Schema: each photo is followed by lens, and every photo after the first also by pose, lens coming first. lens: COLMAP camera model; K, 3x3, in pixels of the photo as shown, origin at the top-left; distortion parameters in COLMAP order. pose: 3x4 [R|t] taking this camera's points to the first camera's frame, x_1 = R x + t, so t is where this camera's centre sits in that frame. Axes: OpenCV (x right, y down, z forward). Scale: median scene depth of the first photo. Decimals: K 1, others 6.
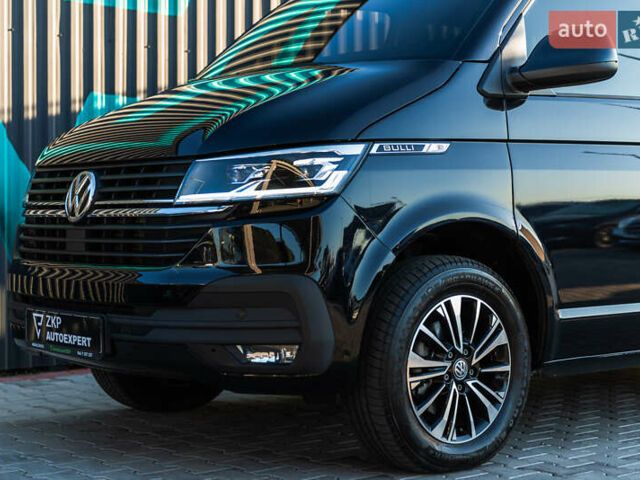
lens RADIAL K [[1297.7, 0, 320.0], [0, 1297.7, 240.0], [0, 0, 1]] dist [0.017485, -0.077509]
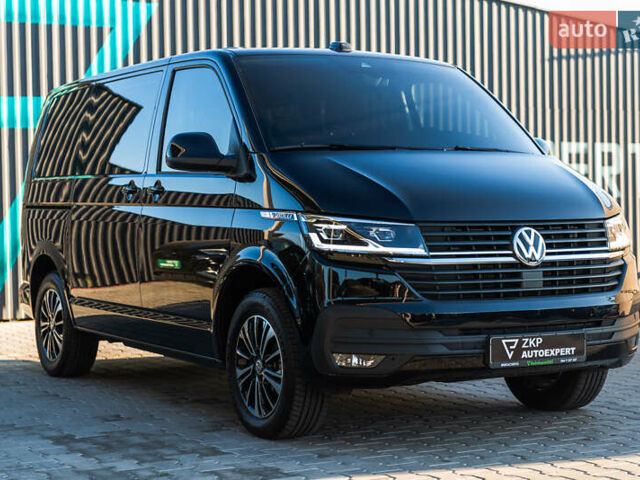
lens RADIAL K [[1297.7, 0, 320.0], [0, 1297.7, 240.0], [0, 0, 1]] dist [0.017485, -0.077509]
pose [[0.172144, -0.021708, 0.984833, -1.619844], [0.028015, 0.999461, 0.017134, -0.073036], [-0.984673, 0.024641, 0.172659, 1.038597]]
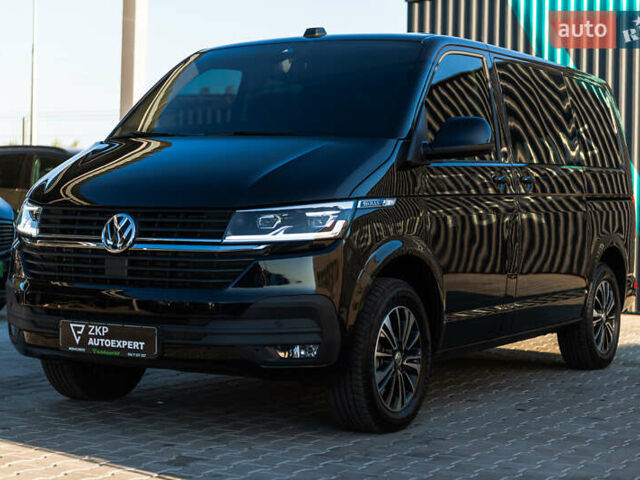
lens RADIAL K [[1297.7, 0, 320.0], [0, 1297.7, 240.0], [0, 0, 1]] dist [0.017485, -0.077509]
pose [[0.932452, 0.003786, 0.361274, -0.492403], [-0.007746, 0.999925, 0.009515, -0.043211], [-0.361211, -0.011670, 0.932411, -0.295005]]
